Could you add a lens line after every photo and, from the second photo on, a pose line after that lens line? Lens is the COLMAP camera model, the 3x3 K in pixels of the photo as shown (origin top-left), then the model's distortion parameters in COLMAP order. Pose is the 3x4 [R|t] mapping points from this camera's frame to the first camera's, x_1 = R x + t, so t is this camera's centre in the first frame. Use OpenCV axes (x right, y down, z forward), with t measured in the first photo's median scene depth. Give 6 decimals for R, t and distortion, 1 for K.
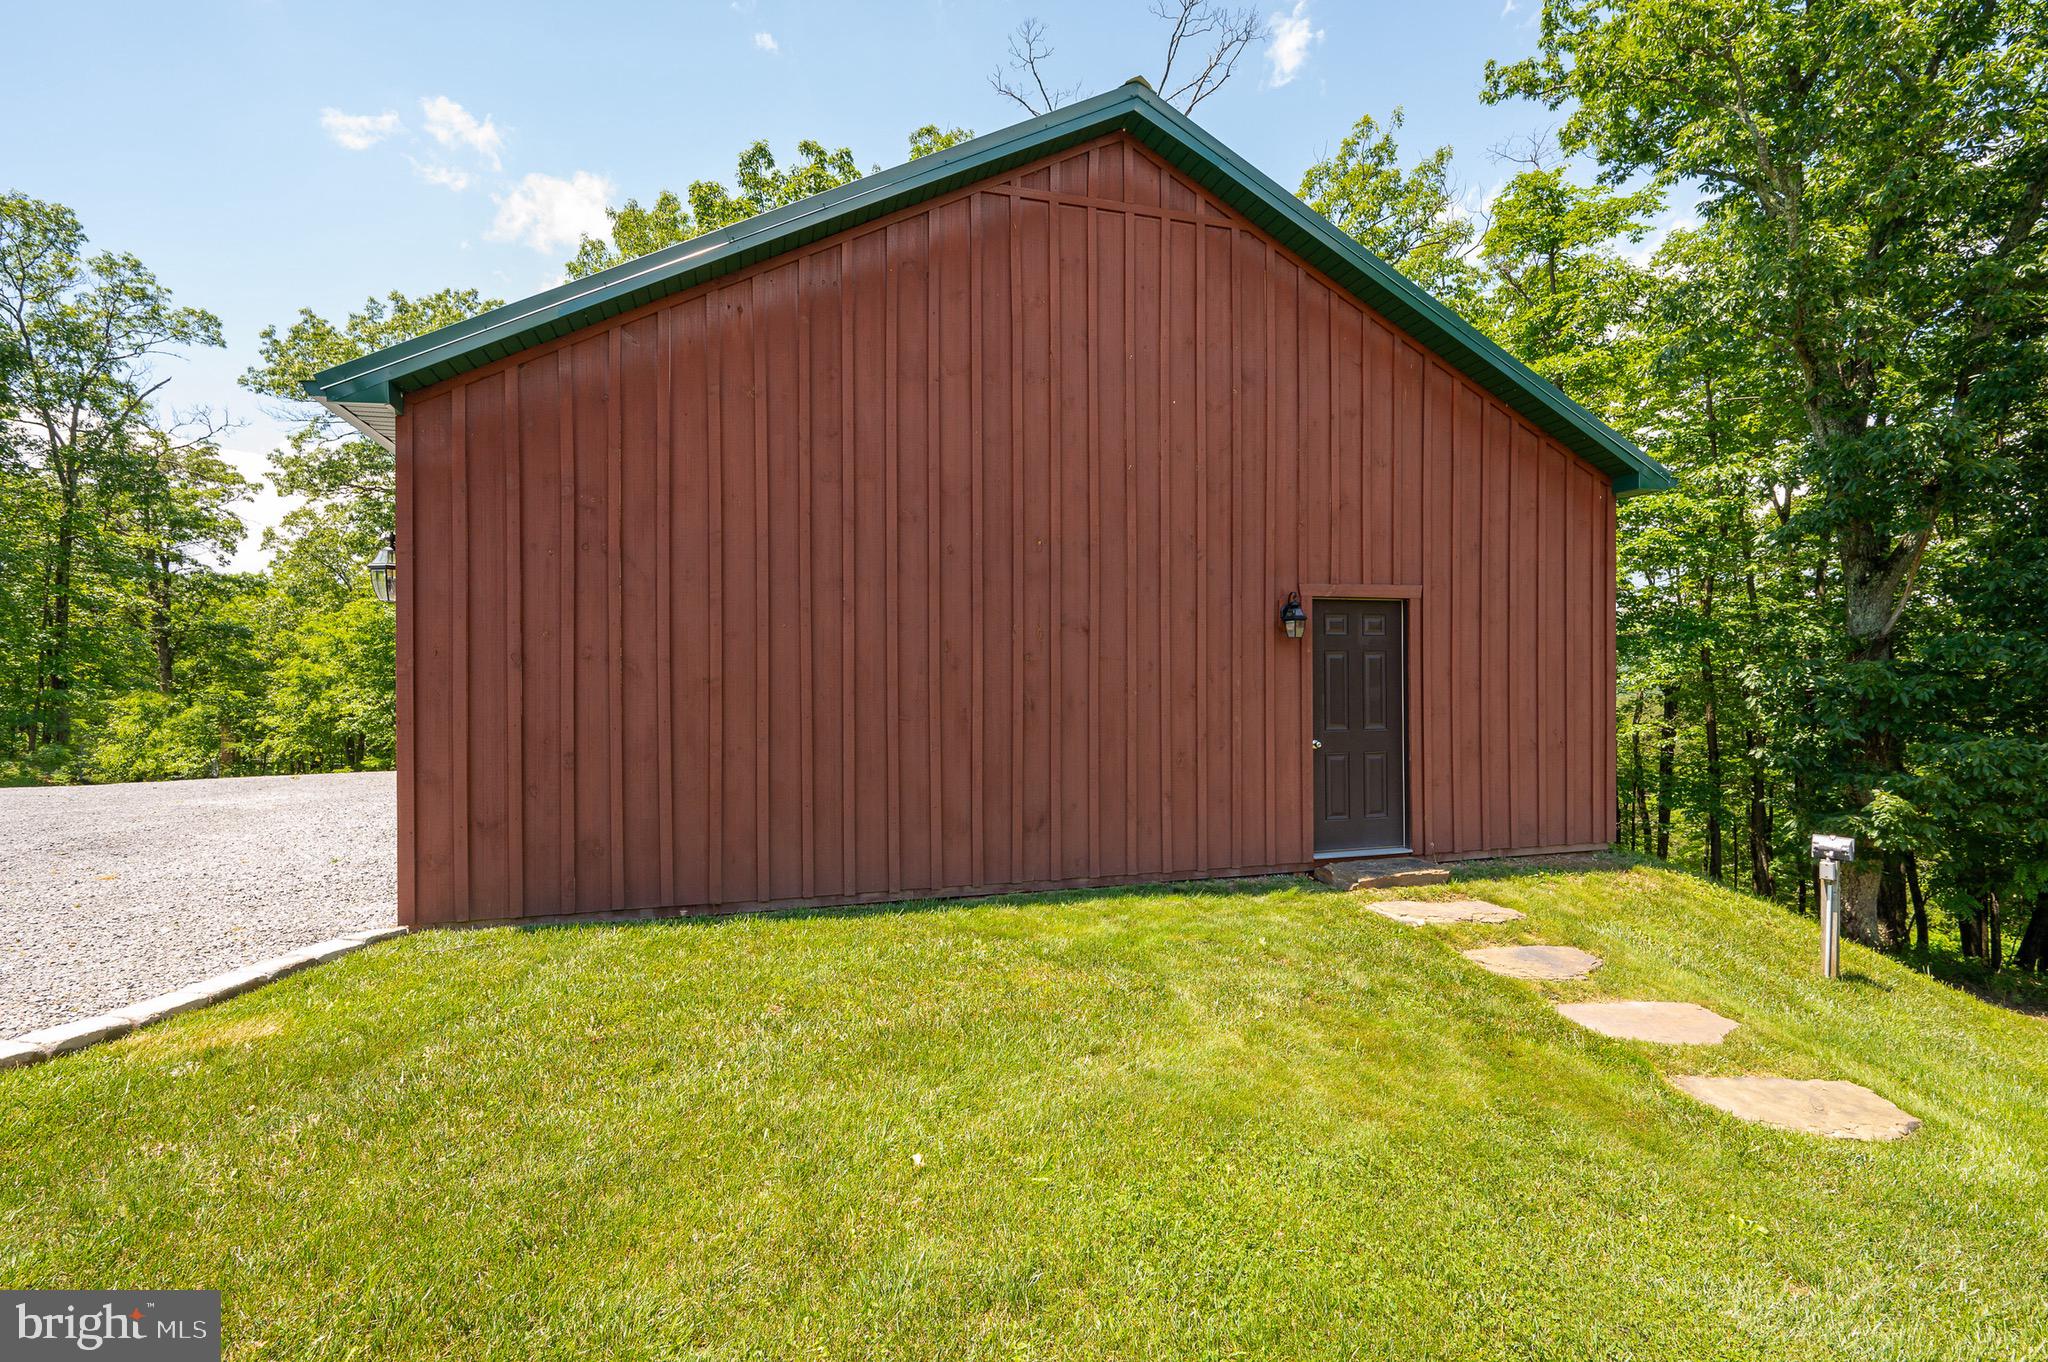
lens RADIAL K [[970.9, 0, 1044.4], [0, 970.9, 673.7], [0, 0, 1]] dist [0.002063, 0.000297]
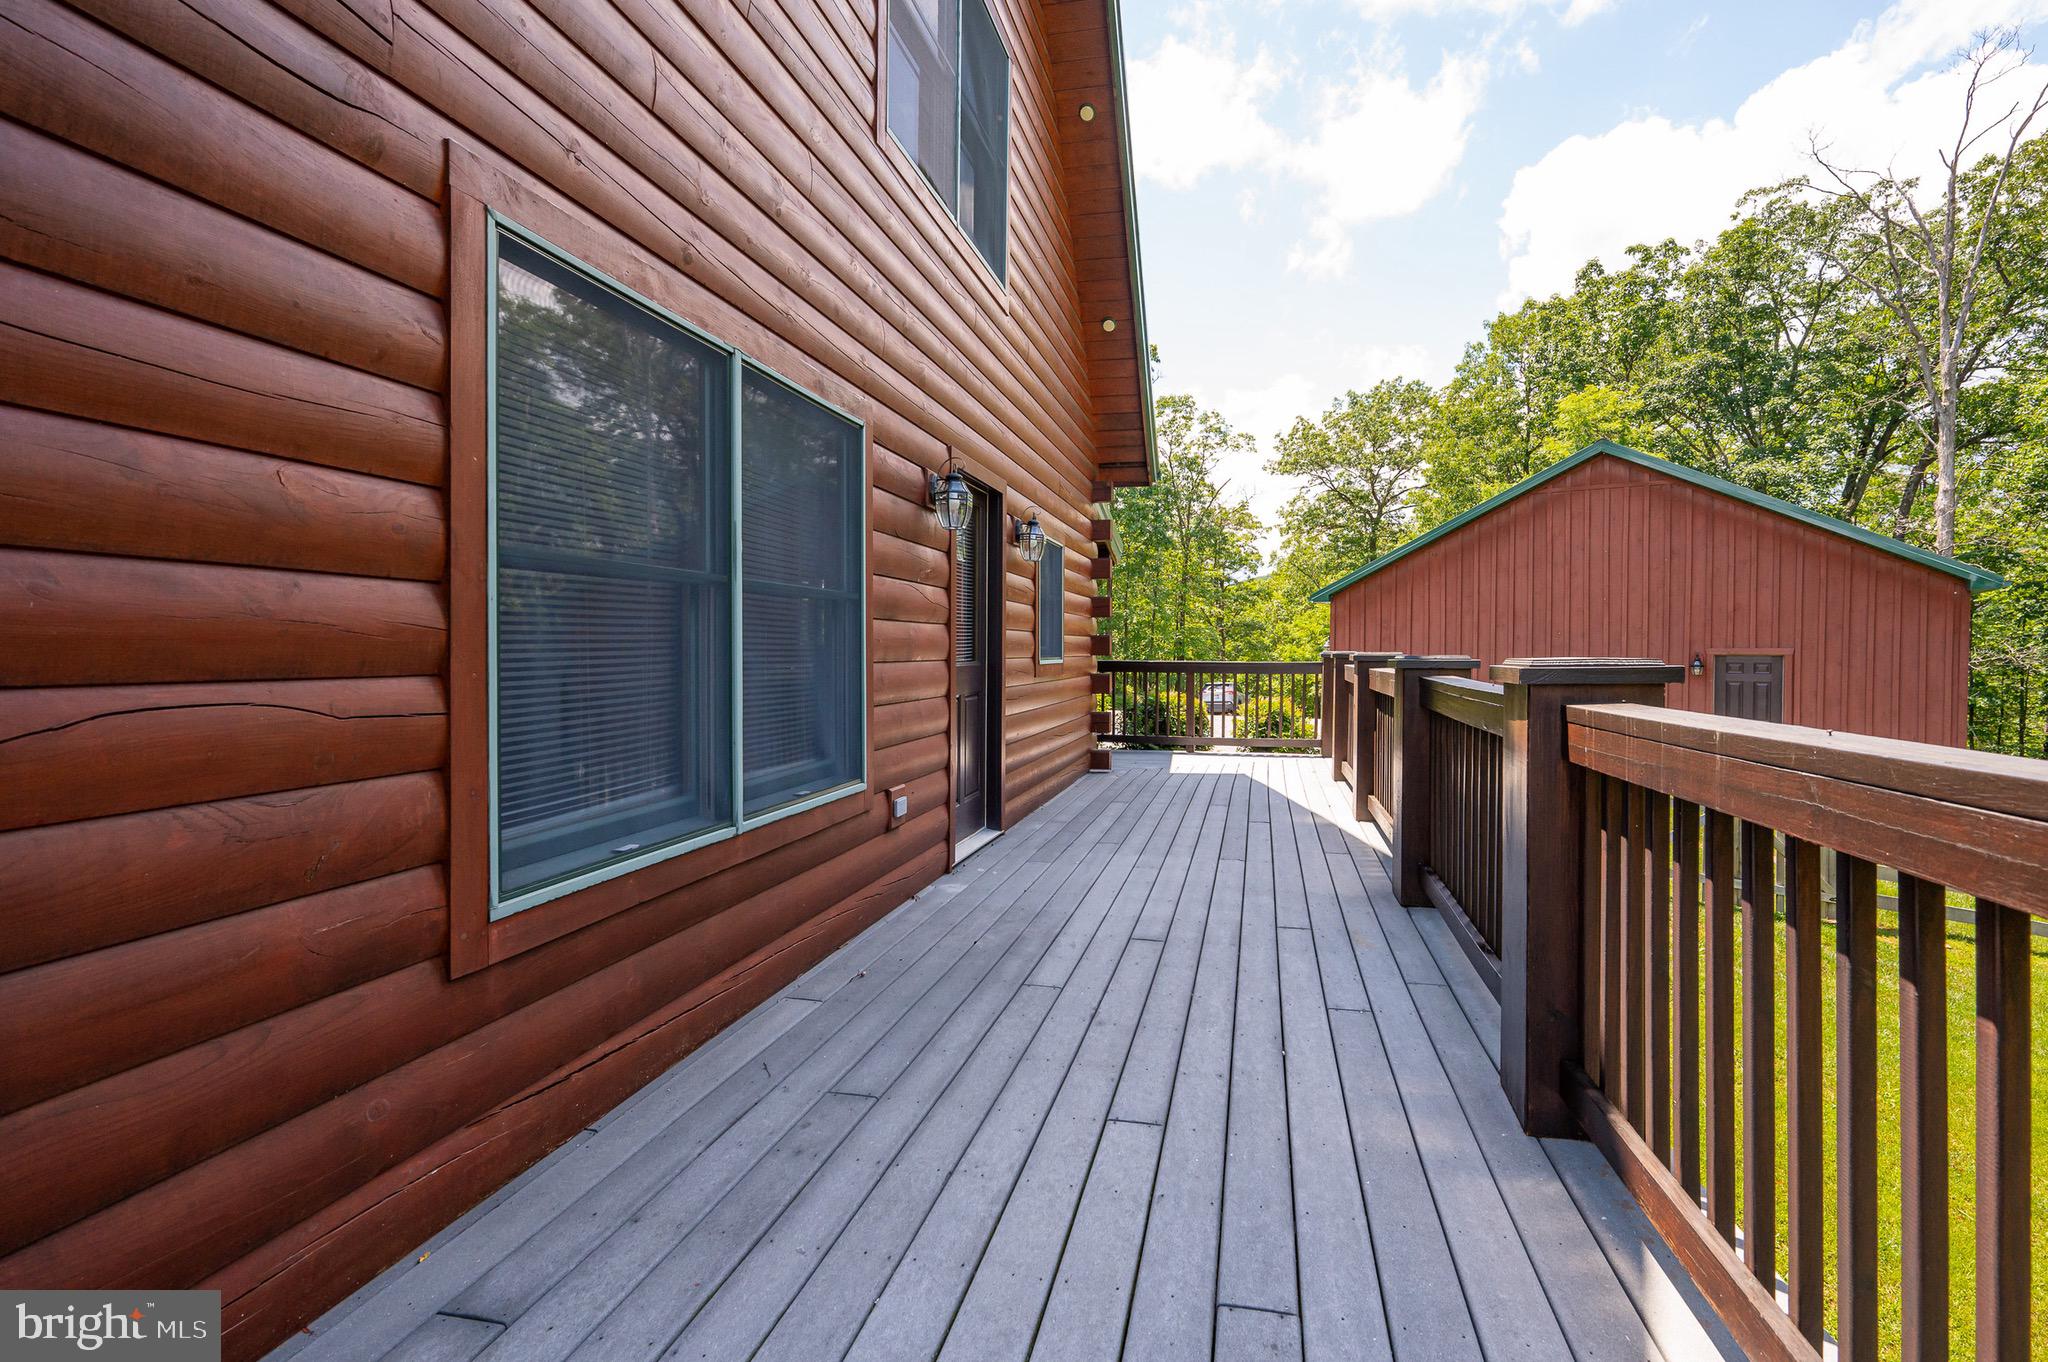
lens RADIAL K [[970.9, 0, 1044.4], [0, 970.9, 673.7], [0, 0, 1]] dist [0.002063, 0.000297]
pose [[0.624496, 0.030032, -0.780451, 0.189192], [-0.008423, 0.999461, 0.031720, -0.017763], [0.780983, -0.013235, 0.624412, -0.263496]]
